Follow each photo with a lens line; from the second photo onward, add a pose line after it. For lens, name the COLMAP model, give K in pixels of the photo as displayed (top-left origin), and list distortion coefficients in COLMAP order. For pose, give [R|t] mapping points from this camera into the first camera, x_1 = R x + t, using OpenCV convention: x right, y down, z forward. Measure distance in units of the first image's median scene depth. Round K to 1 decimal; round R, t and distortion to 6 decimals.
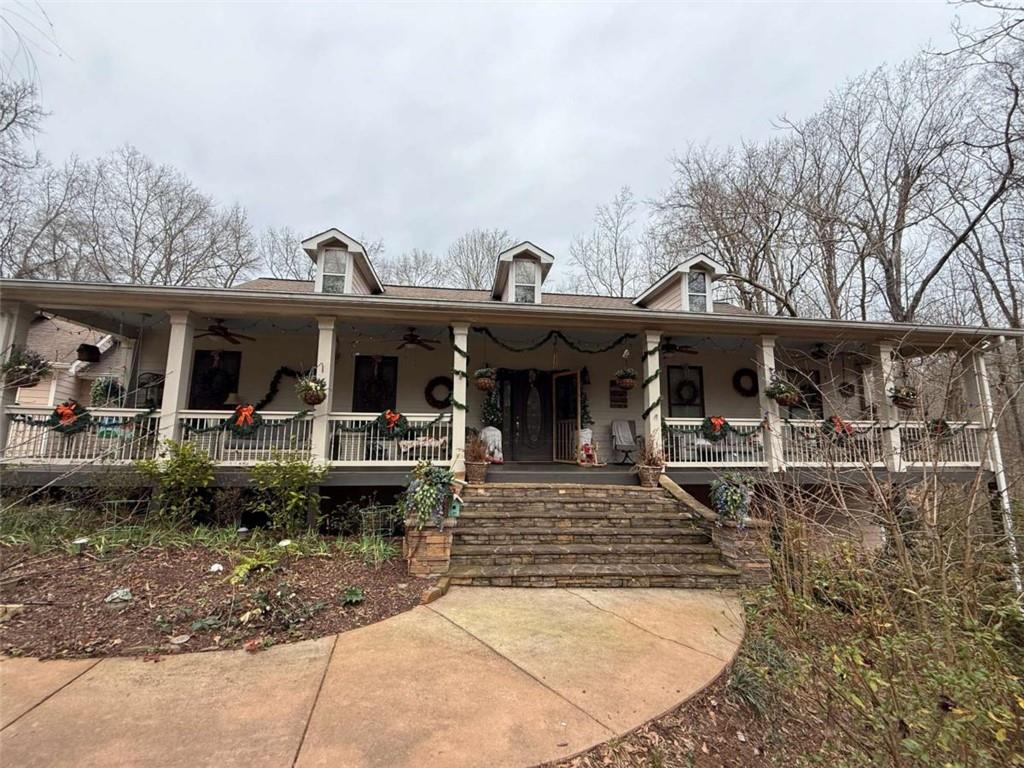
lens RADIAL K [[409.6, 0, 512.0], [0, 409.6, 384.0], [0, 0, 1]] dist [-0.027203, 0.000037]
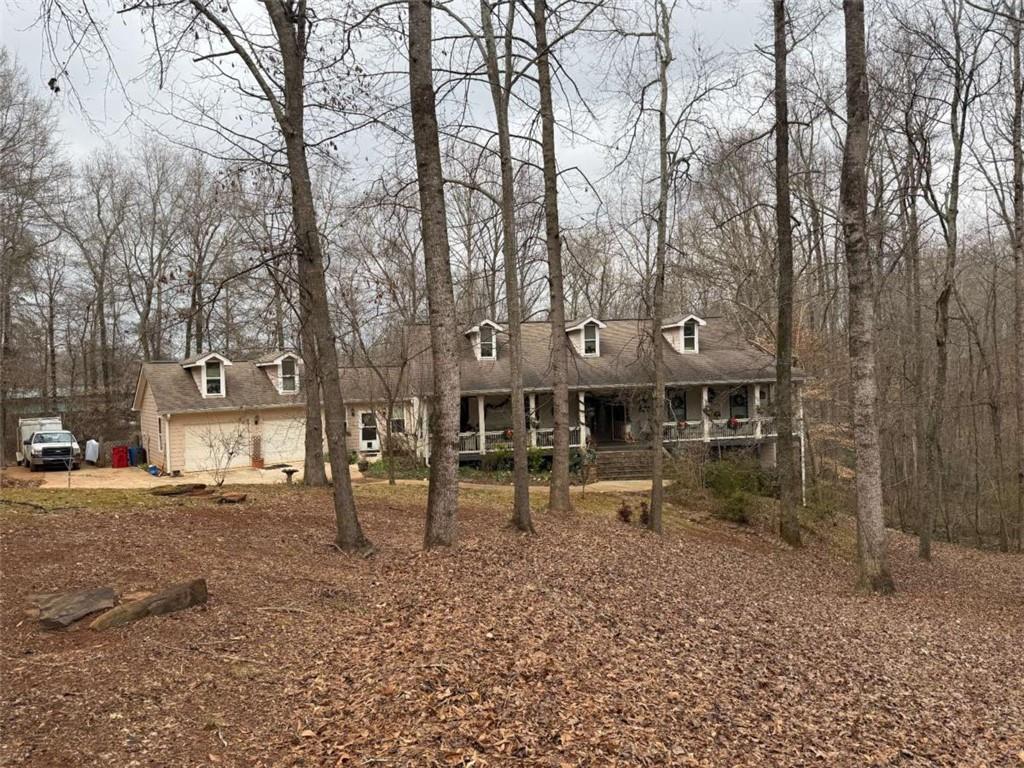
lens RADIAL K [[707.4, 0, 512.0], [0, 707.4, 384.0], [0, 0, 1]] dist [0.001895, 0.000235]
pose [[0.996732, -0.046981, 0.065713, -0.810845], [0.036787, 0.988221, 0.148548, -0.830848], [-0.071918, -0.145645, 0.986719, -3.173708]]
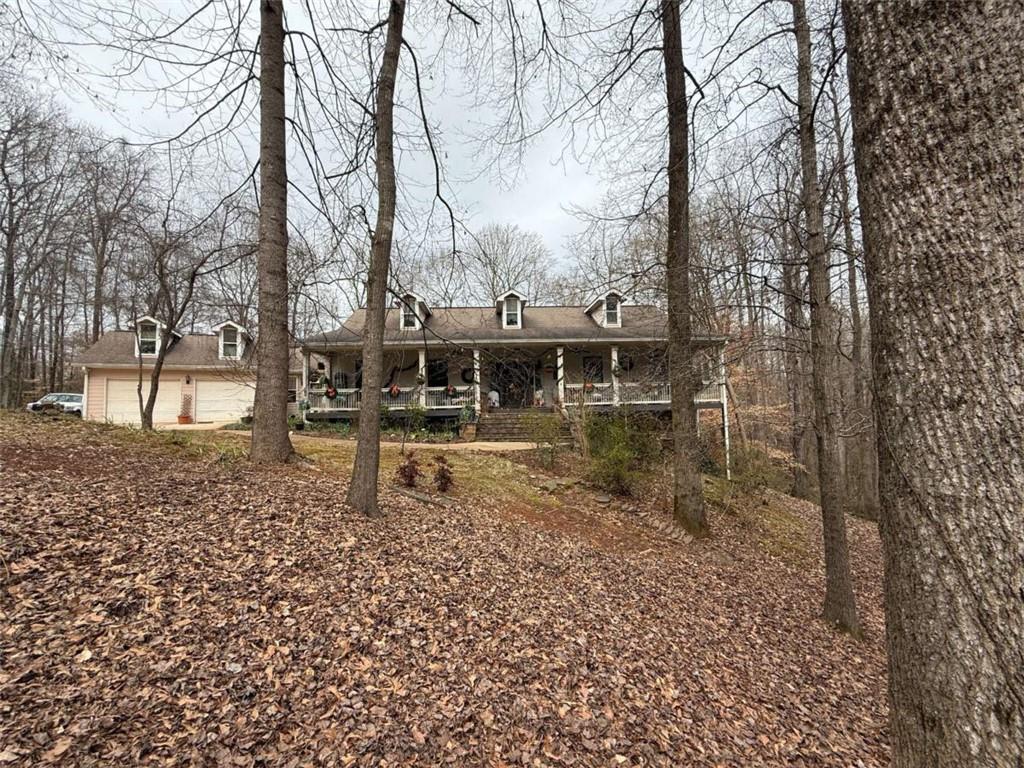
lens RADIAL K [[409.6, 0, 512.0], [0, 409.6, 384.0], [0, 0, 1]] dist [-0.027203, 0.000037]
pose [[0.997391, -0.036722, -0.062147, 0.216476], [0.041585, 0.996019, 0.078845, -0.115819], [0.059005, -0.081224, 0.994948, -1.334686]]
